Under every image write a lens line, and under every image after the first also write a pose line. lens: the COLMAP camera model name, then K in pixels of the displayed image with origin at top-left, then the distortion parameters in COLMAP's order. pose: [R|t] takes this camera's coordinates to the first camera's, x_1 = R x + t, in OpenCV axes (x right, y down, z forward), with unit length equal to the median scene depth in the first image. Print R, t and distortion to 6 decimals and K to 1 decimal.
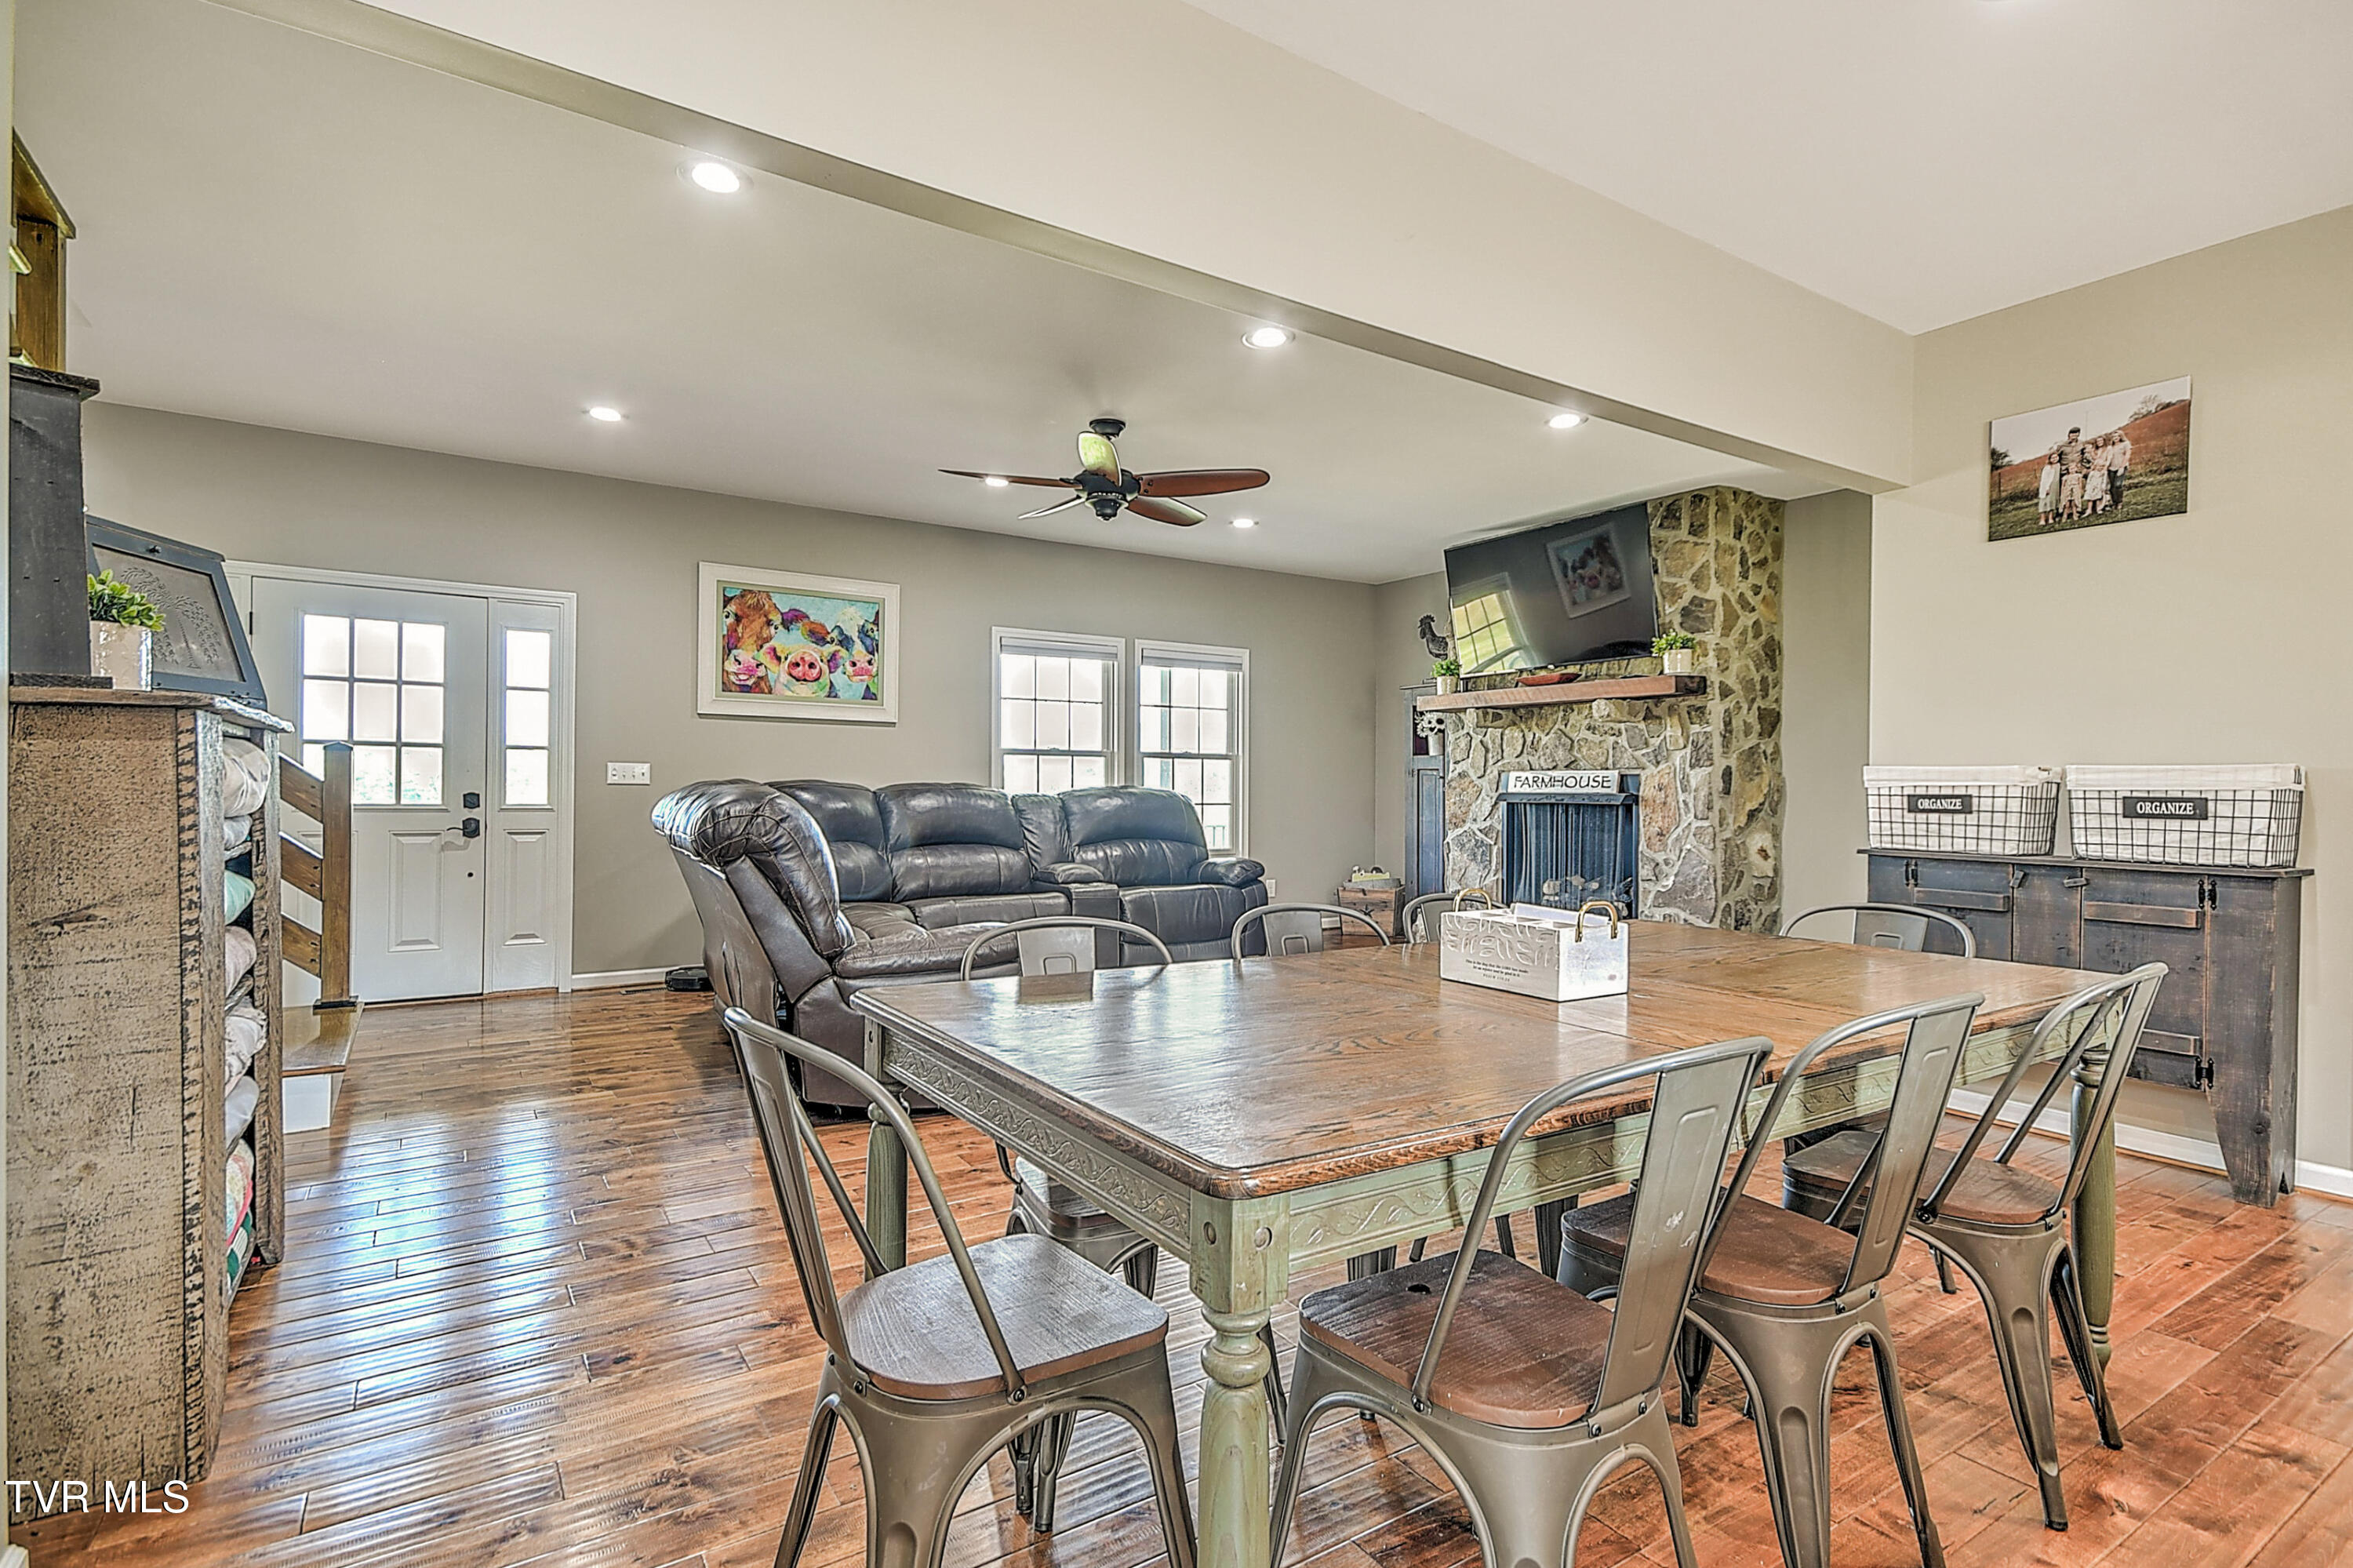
lens RADIAL K [[1122.2, 0, 1176.8], [0, 1122.2, 786.6], [0, 0, 1]] dist [0.004020, 0.000301]
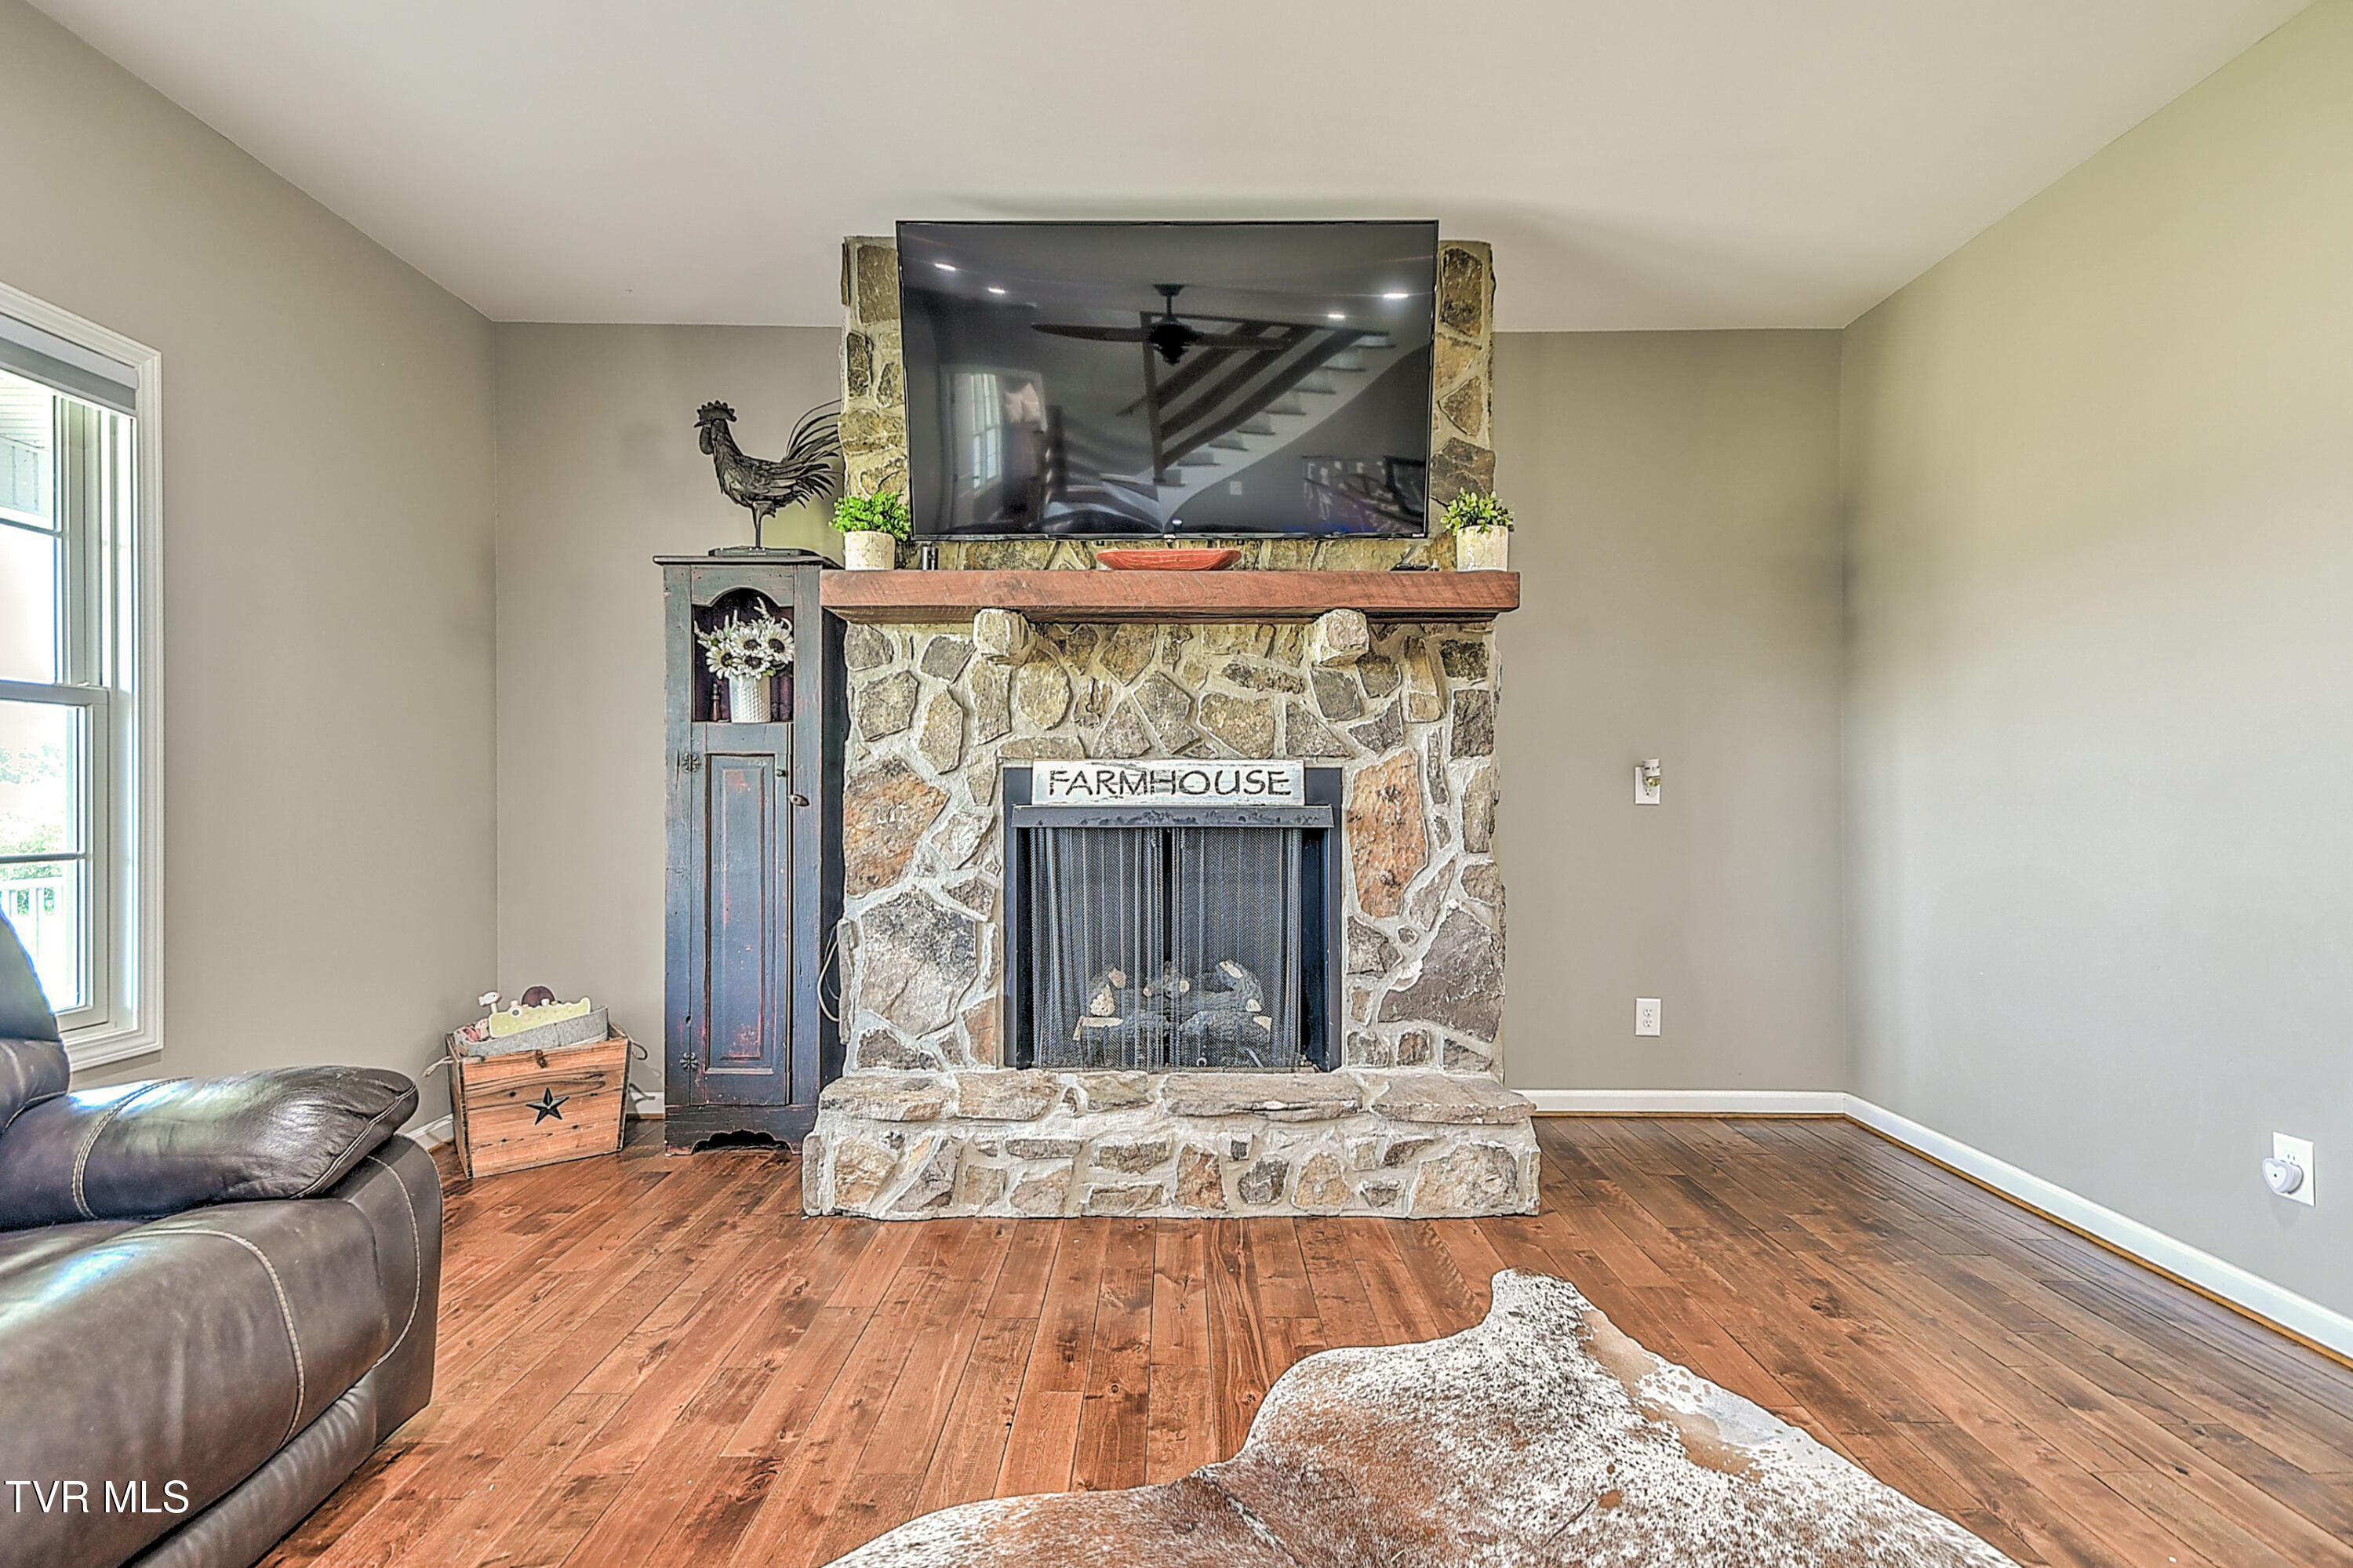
lens RADIAL K [[1122.2, 0, 1182.0], [0, 1122.2, 796.0], [0, 0, 1]] dist [0.004020, 0.000301]
pose [[0.534986, -0.002987, 0.844856, -0.059200], [0.002918, 0.999994, 0.001688, 0.000835], [-0.844856, 0.001563, 0.534992, 0.745042]]
